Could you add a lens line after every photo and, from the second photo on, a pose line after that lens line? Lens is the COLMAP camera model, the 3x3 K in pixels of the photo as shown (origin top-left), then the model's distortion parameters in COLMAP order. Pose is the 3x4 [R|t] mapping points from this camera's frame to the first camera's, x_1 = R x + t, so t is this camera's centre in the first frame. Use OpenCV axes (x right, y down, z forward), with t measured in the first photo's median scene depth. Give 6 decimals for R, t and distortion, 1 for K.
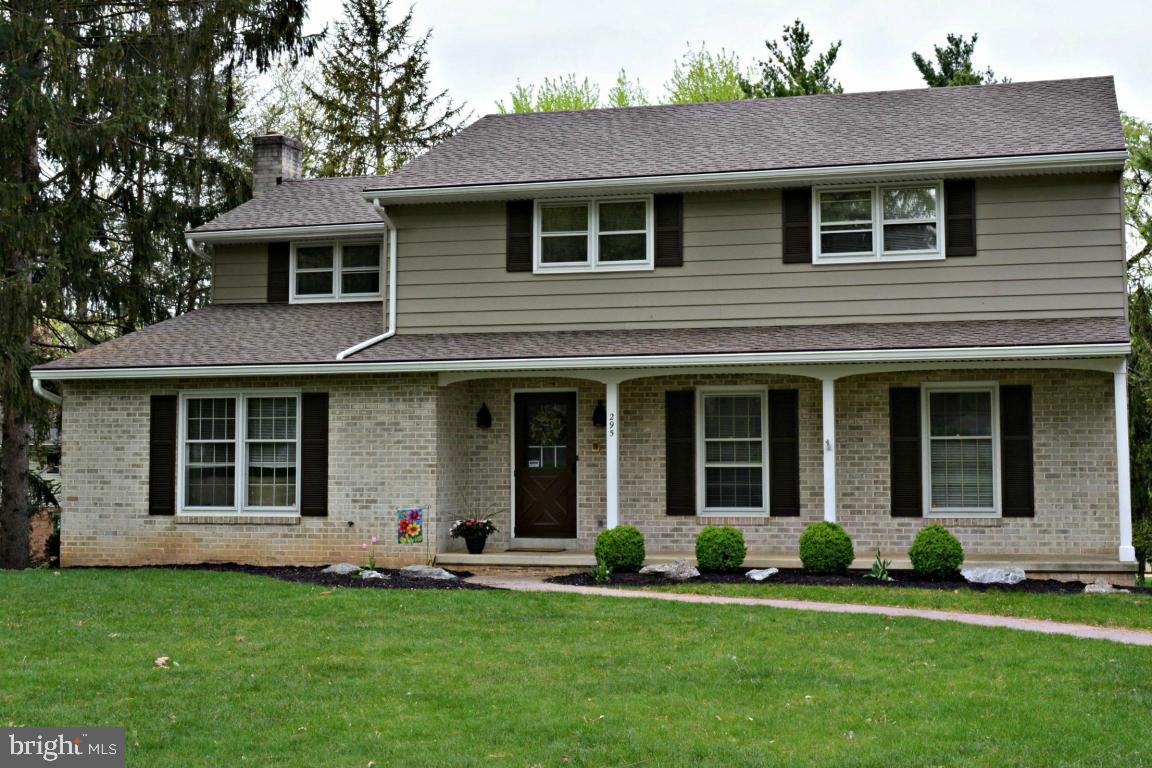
lens RADIAL K [[1191.4, 0, 576.0], [0, 1191.4, 384.0], [0, 0, 1]] dist [-0.052374, 0.010533]
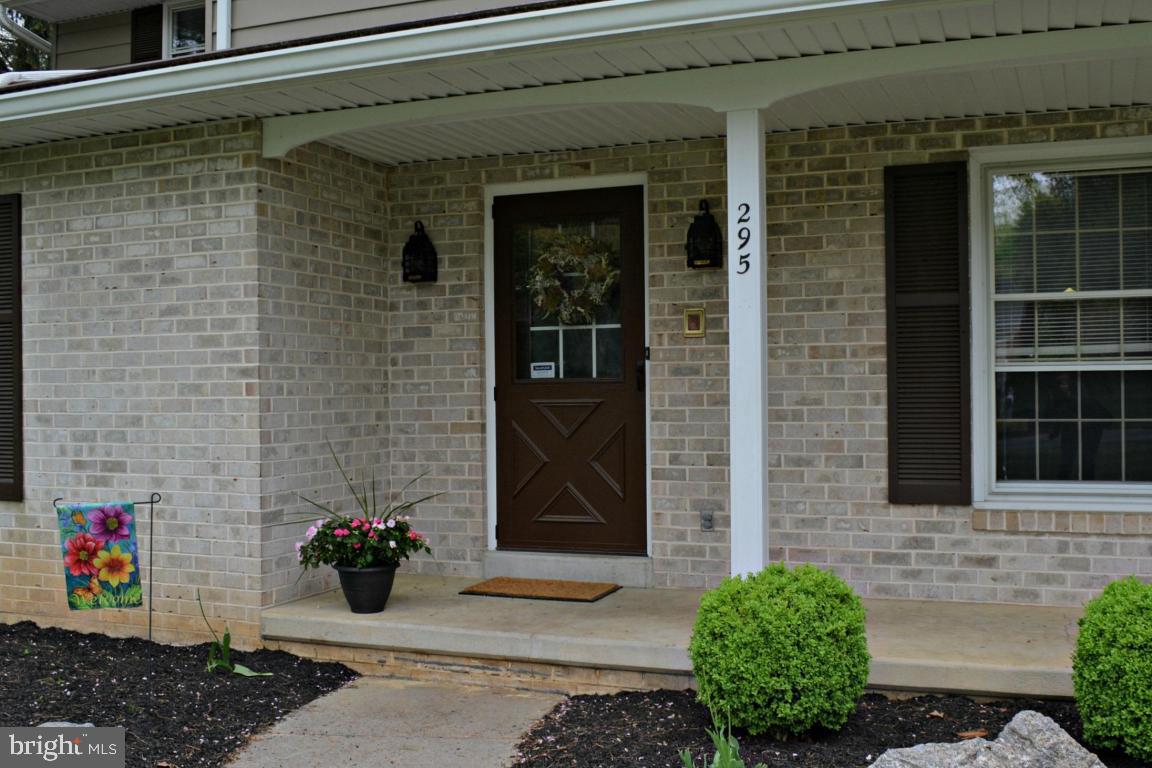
lens RADIAL K [[988.5, 0, 576.0], [0, 988.5, 384.0], [0, 0, 1]] dist [-0.067287, 0.003134]
pose [[0.994709, -0.006769, -0.102512, 0.011328], [0.012502, 0.998387, 0.055385, 0.055969], [0.101972, -0.056374, 0.993189, 0.699274]]
